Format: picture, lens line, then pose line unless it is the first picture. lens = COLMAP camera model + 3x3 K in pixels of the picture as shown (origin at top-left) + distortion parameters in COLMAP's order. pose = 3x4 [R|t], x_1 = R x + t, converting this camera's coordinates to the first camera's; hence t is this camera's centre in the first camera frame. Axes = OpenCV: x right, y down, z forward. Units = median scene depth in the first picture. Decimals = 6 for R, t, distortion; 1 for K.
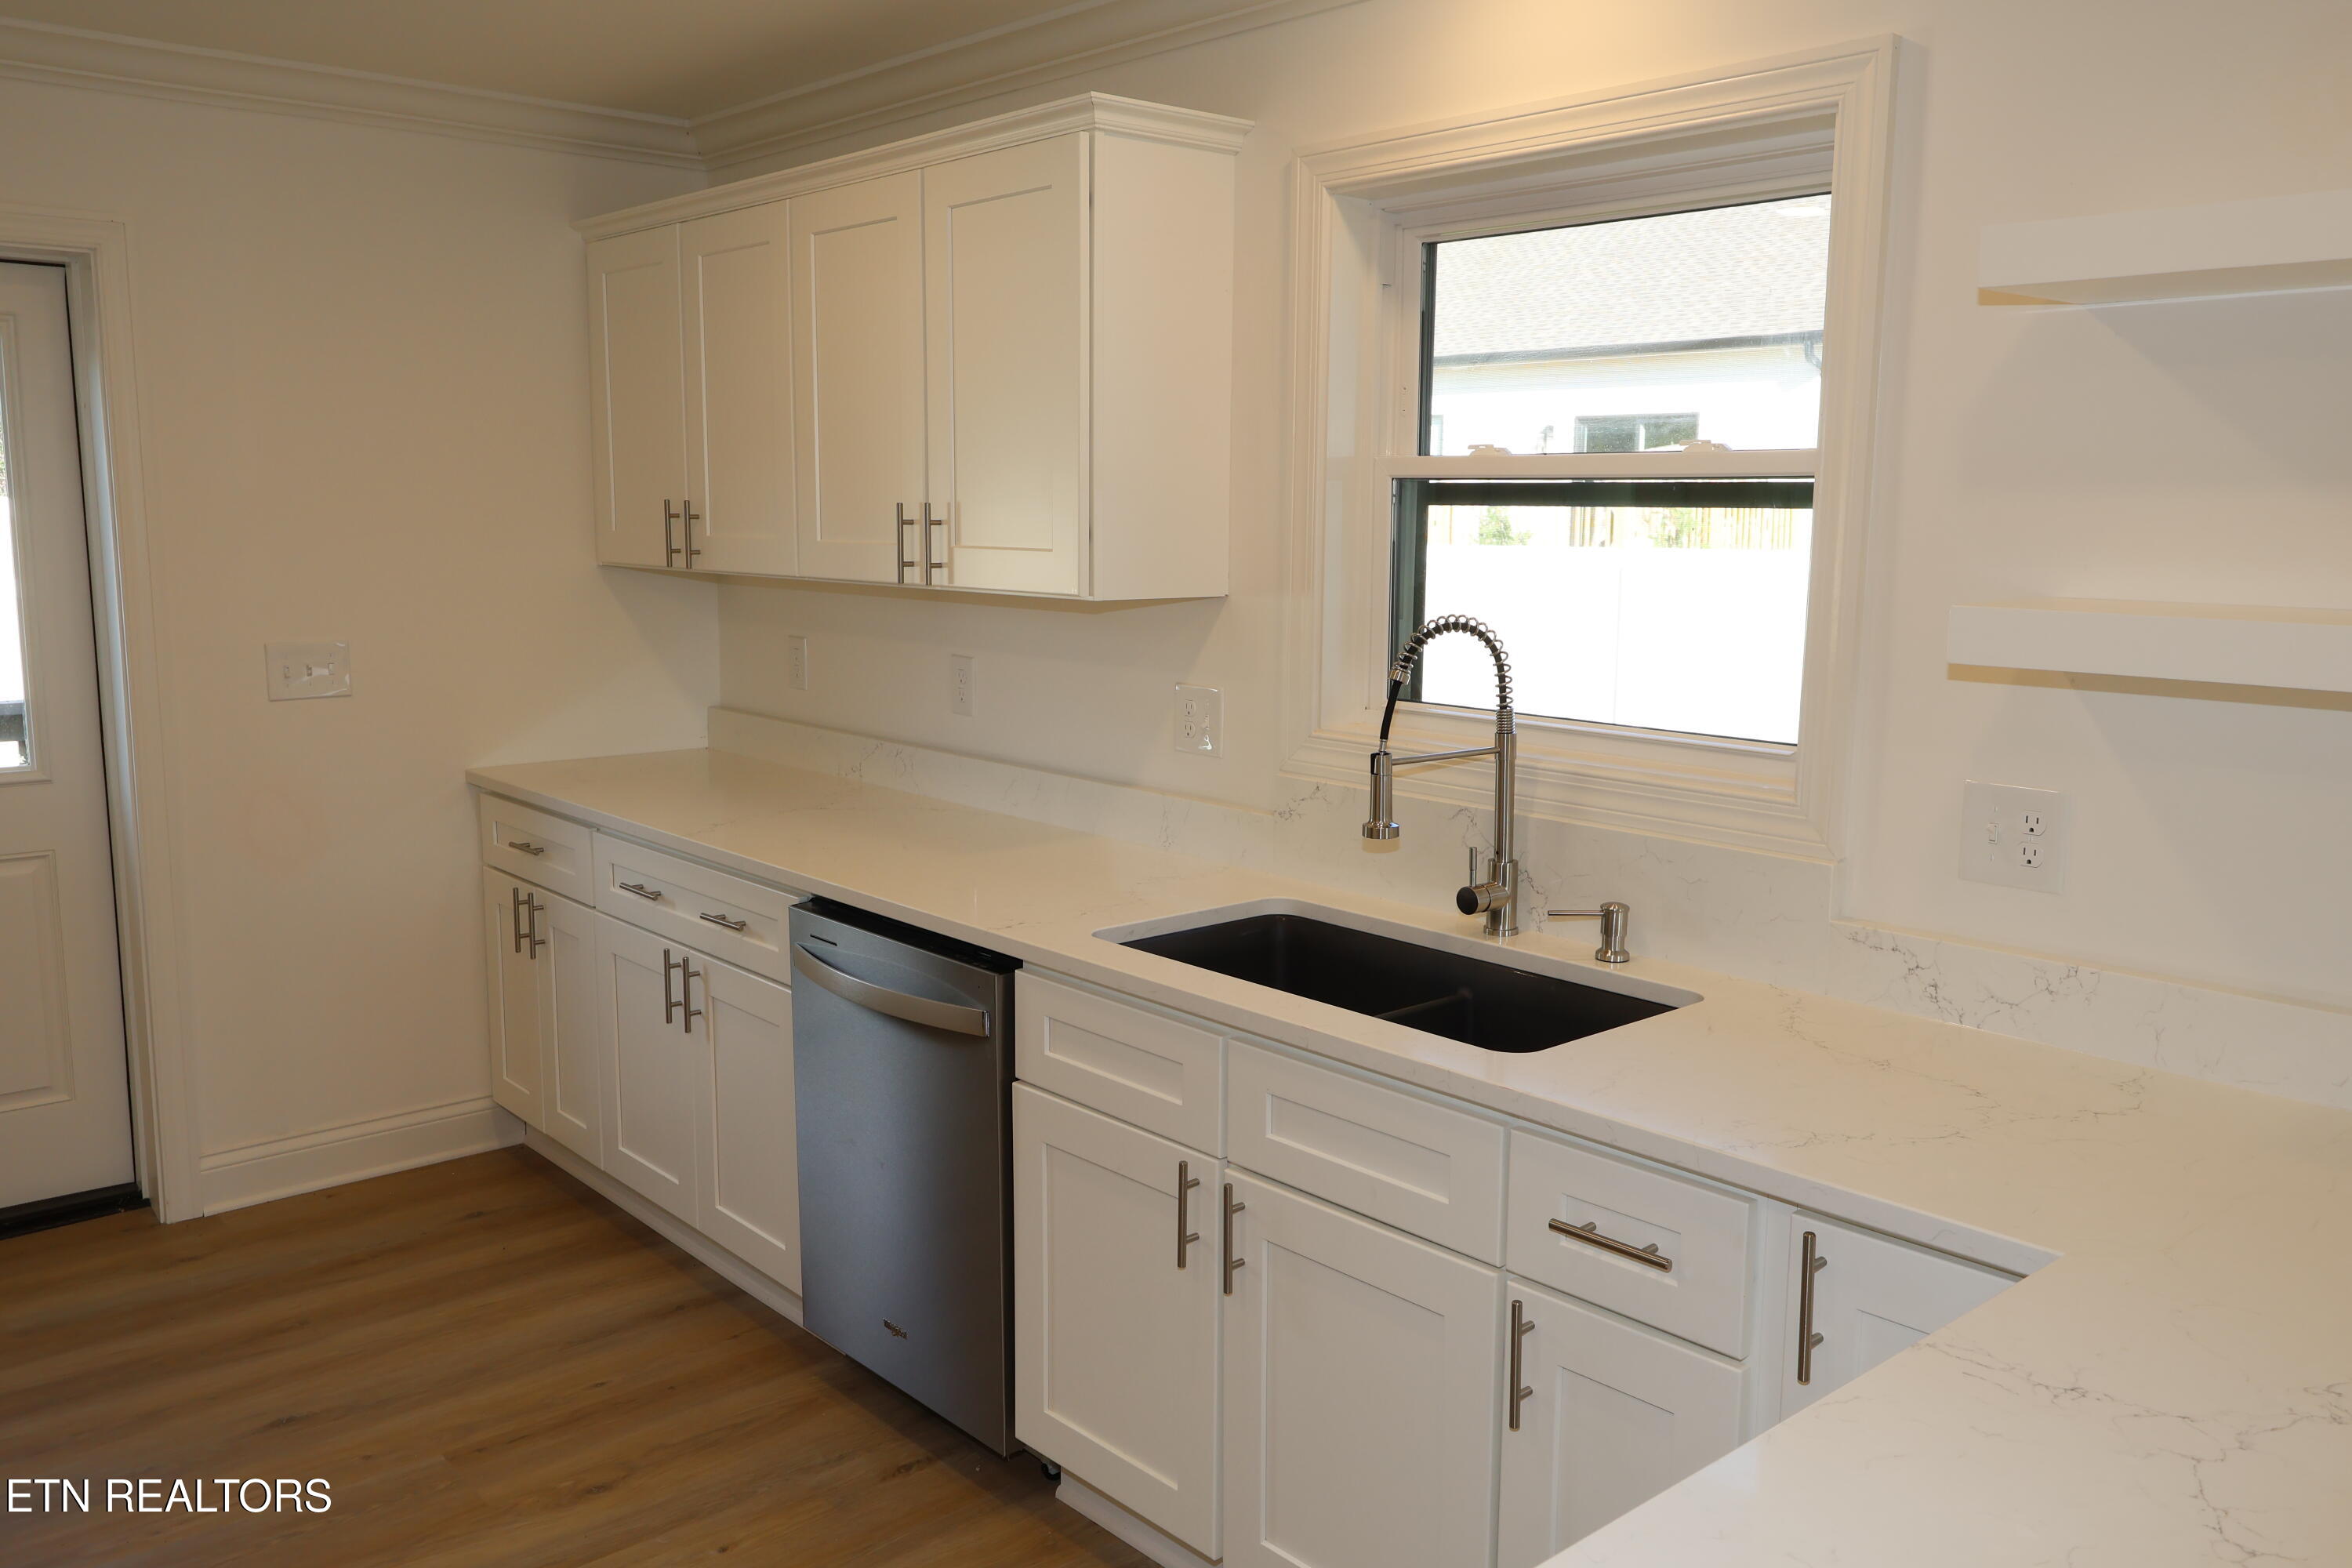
lens RADIAL K [[1858.0, 0, 1176.0], [0, 1858.0, 784.0], [0, 0, 1]] dist [0.007164, 0.005493]
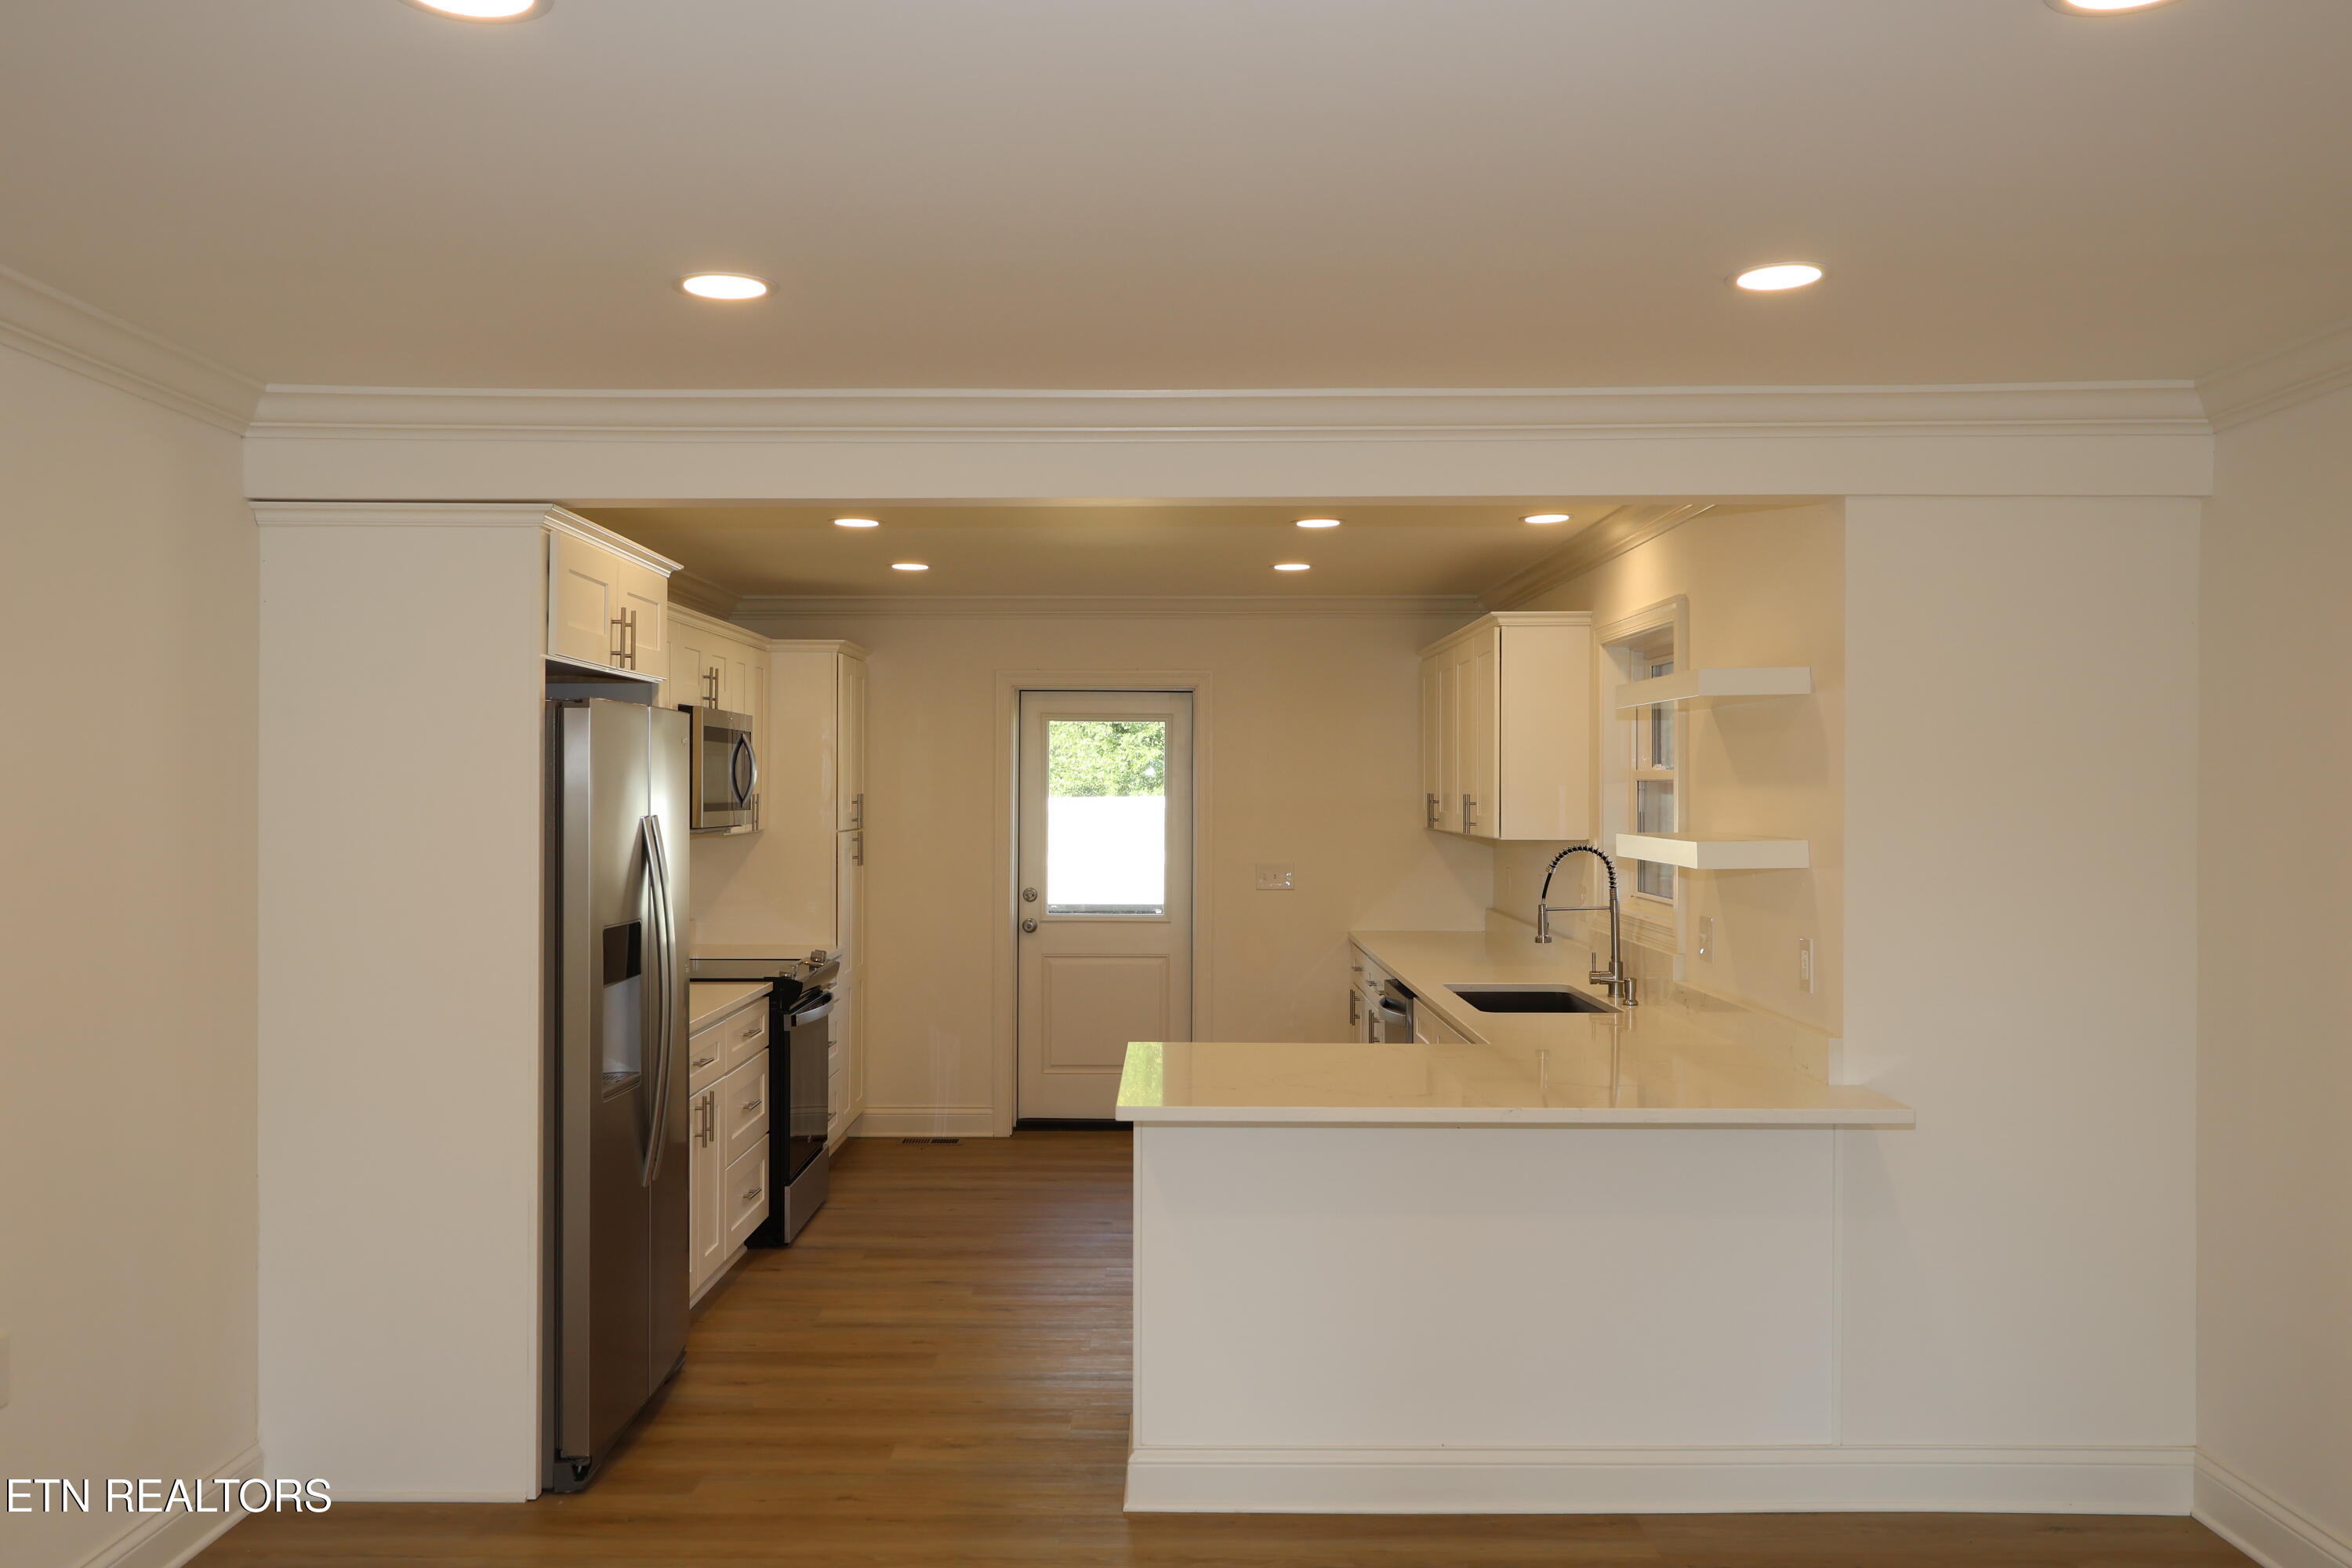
lens RADIAL K [[1858.0, 0, 1176.0], [0, 1858.0, 784.0], [0, 0, 1]] dist [0.007164, 0.005493]
pose [[0.756475, -0.009212, -0.653958, 1.037185], [-0.093101, 0.988201, -0.121617, 0.128068], [0.647362, 0.152884, 0.746692, -0.810976]]
